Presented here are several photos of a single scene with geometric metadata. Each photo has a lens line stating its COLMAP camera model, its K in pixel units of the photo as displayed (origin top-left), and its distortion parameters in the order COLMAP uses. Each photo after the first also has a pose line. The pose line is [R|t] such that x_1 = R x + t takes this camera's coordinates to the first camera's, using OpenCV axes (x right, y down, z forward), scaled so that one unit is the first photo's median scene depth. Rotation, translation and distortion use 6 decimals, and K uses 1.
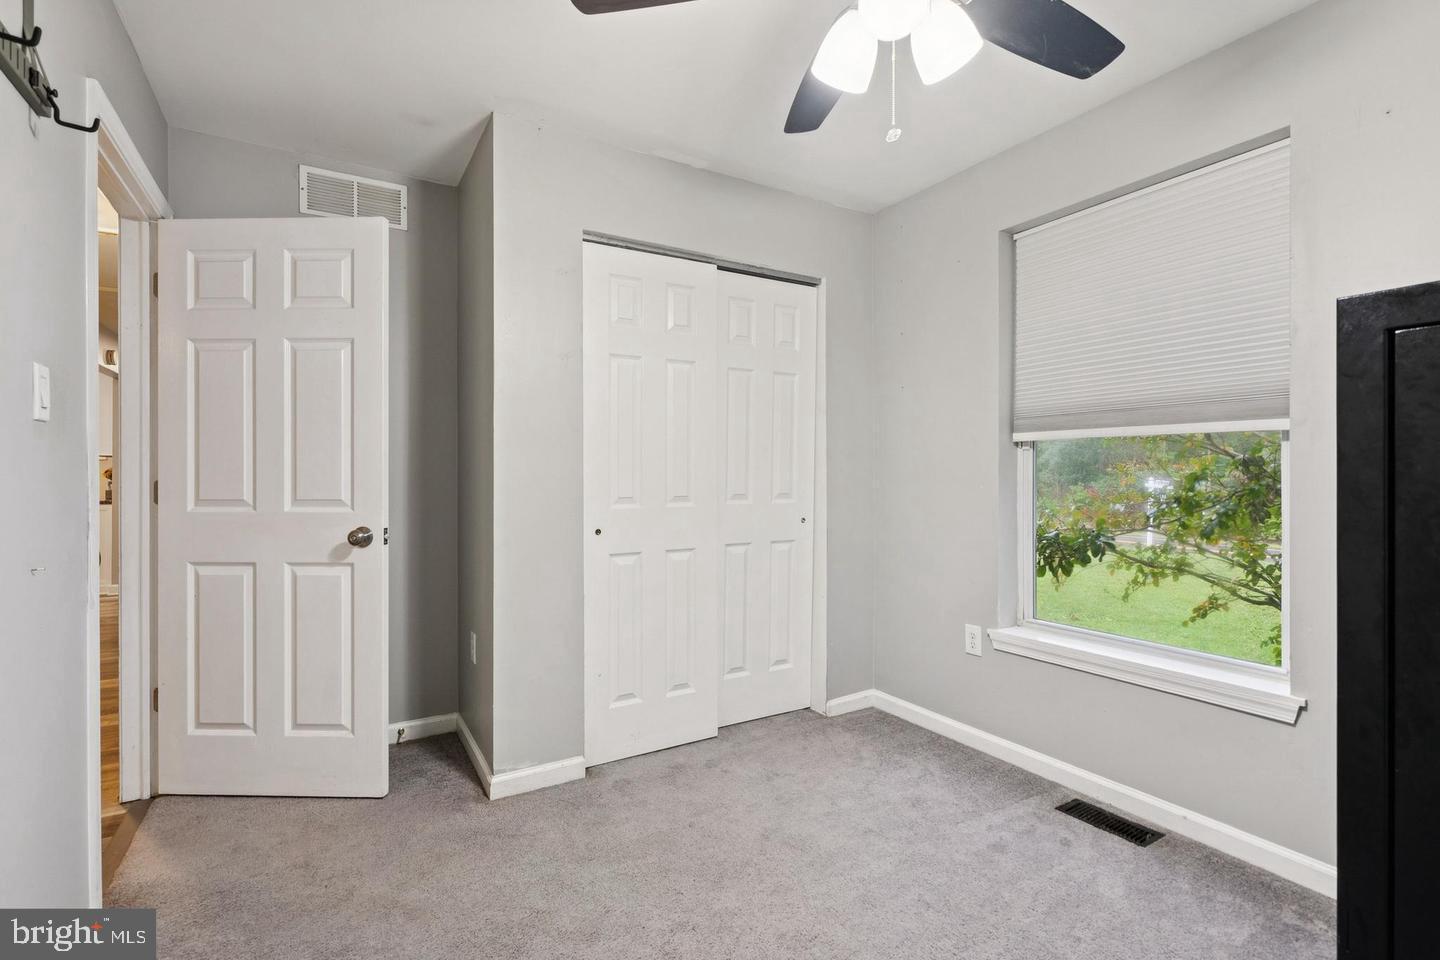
lens RADIAL K [[662.1, 0, 714.3], [0, 662.1, 480.0], [0, 0, 1]] dist [-0.002614, -0.000061]
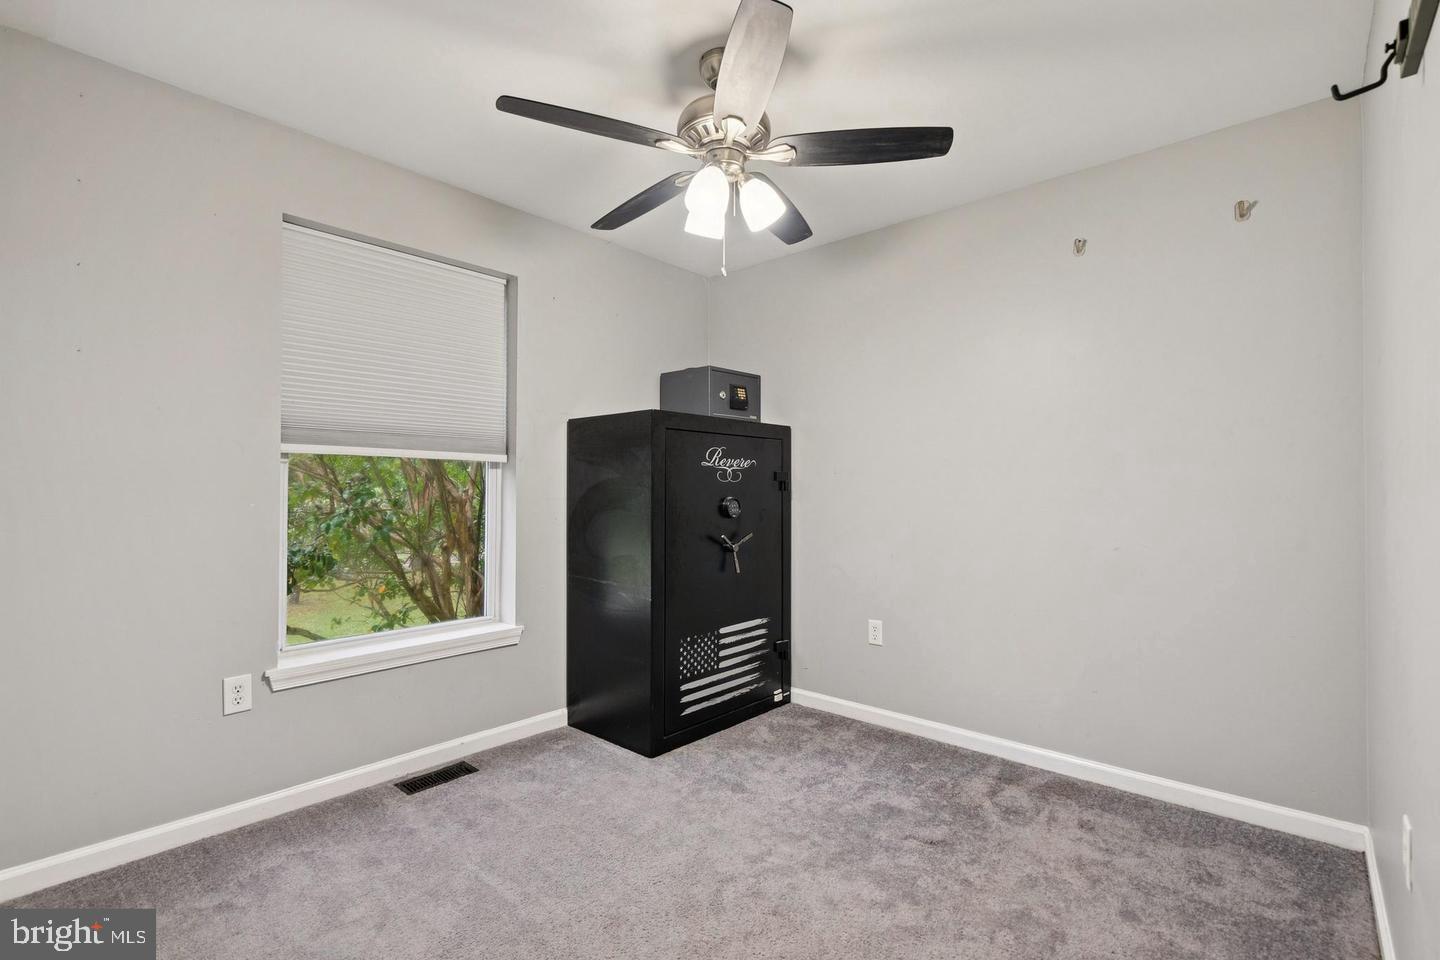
lens RADIAL K [[662.1, 0, 714.3], [0, 662.1, 480.0], [0, 0, 1]] dist [-0.002614, -0.000061]
pose [[-0.306067, 0.016811, 0.951862, -0.675727], [0.003090, 0.999856, -0.016665, -0.004366], [-0.952005, -0.002159, -0.306075, 0.840365]]
